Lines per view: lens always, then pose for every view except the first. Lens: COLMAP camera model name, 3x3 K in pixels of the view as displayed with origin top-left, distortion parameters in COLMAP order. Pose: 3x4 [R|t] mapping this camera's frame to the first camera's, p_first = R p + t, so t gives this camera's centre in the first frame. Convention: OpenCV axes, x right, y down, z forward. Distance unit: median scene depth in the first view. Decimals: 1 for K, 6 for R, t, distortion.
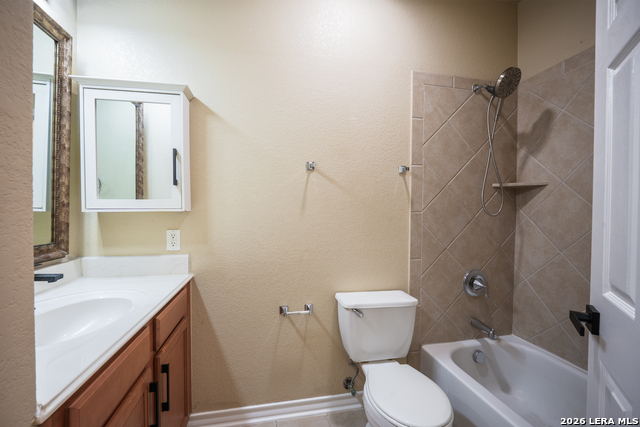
lens RADIAL K [[263.4, 0, 316.8], [0, 263.4, 215.5], [0, 0, 1]] dist [-0.007106, -0.001490]
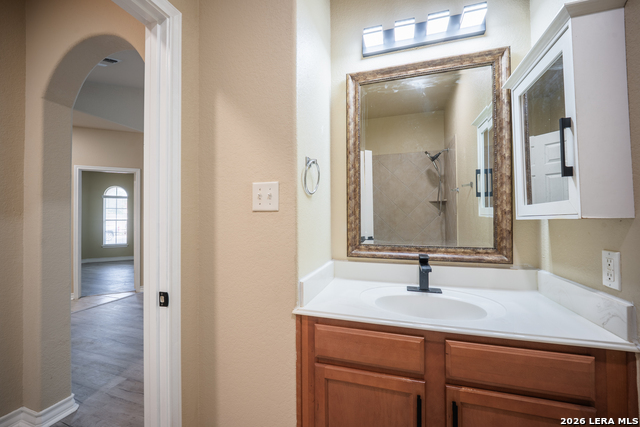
lens RADIAL K [[263.4, 0, 318.7], [0, 263.4, 212.8], [0, 0, 1]] dist [-0.007106, -0.001490]
pose [[-0.501651, -0.022887, -0.864767, 0.296492], [-0.012669, 0.999737, -0.019110, -0.010514], [0.864977, 0.001369, -0.501809, 0.871856]]
